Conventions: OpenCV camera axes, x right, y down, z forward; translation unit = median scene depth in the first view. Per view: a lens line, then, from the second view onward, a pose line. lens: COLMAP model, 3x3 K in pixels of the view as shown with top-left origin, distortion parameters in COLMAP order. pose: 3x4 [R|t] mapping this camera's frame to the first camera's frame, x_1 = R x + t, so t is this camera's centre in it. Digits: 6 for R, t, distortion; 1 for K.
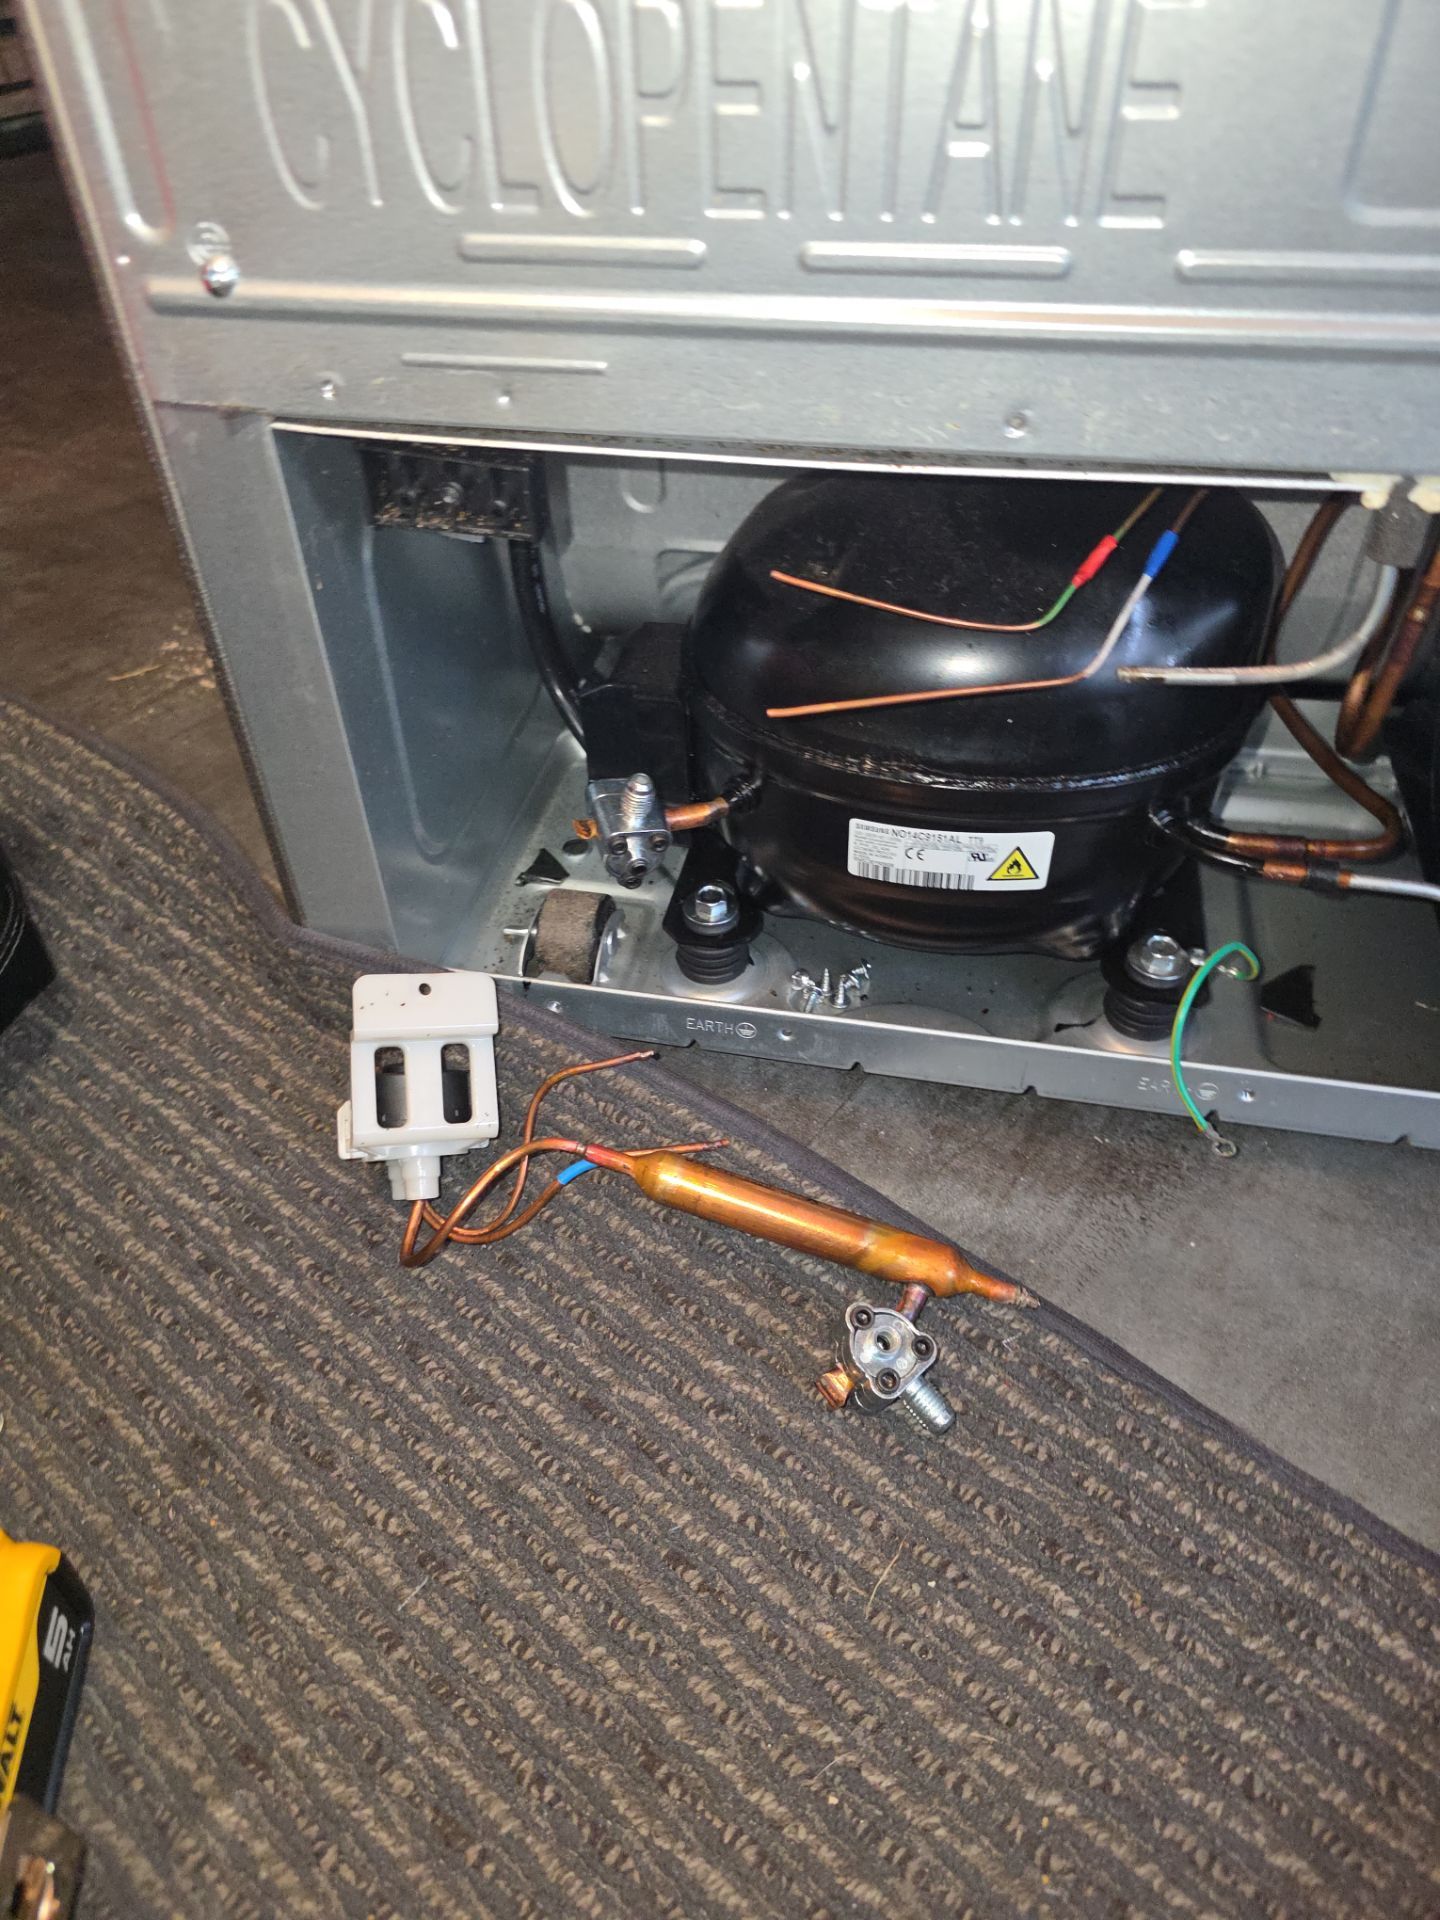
lens RADIAL K [[1375.7, 0, 687.9], [0, 1375.7, 953.5], [0, 0, 1]] dist [0.002191, -0.021537]
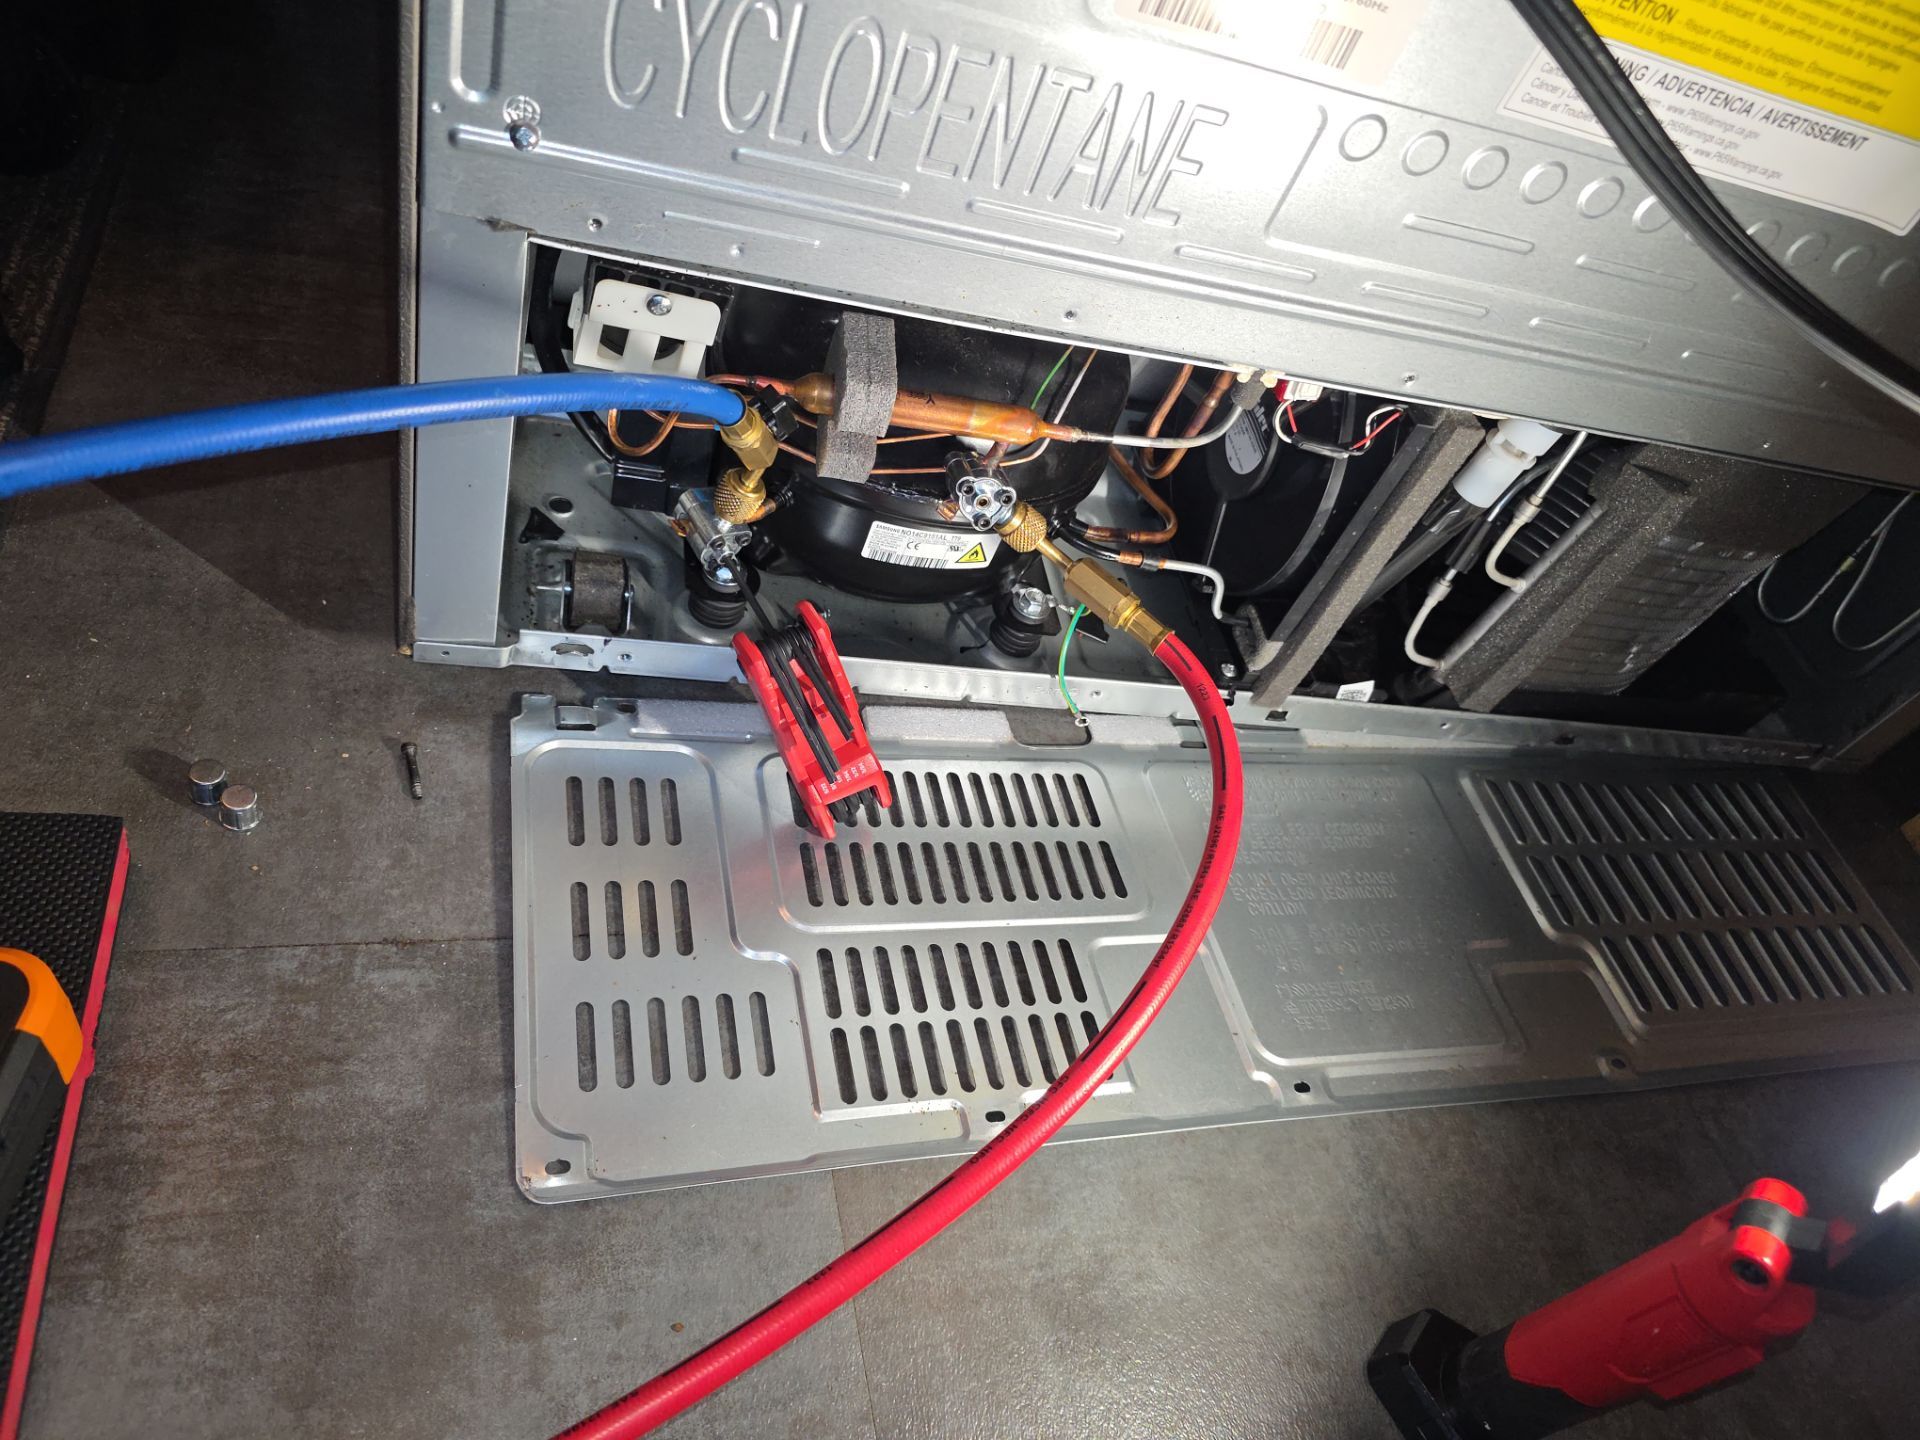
lens RADIAL K [[1375.7, 0, 957.5], [0, 1375.7, 715.5], [0, 0, 1]] dist [0.002191, -0.021537]
pose [[0.871594, -0.076419, 0.484235, -0.621589], [-0.009753, 0.984877, 0.172983, -0.180934], [-0.490131, -0.155494, 0.857668, -0.351943]]
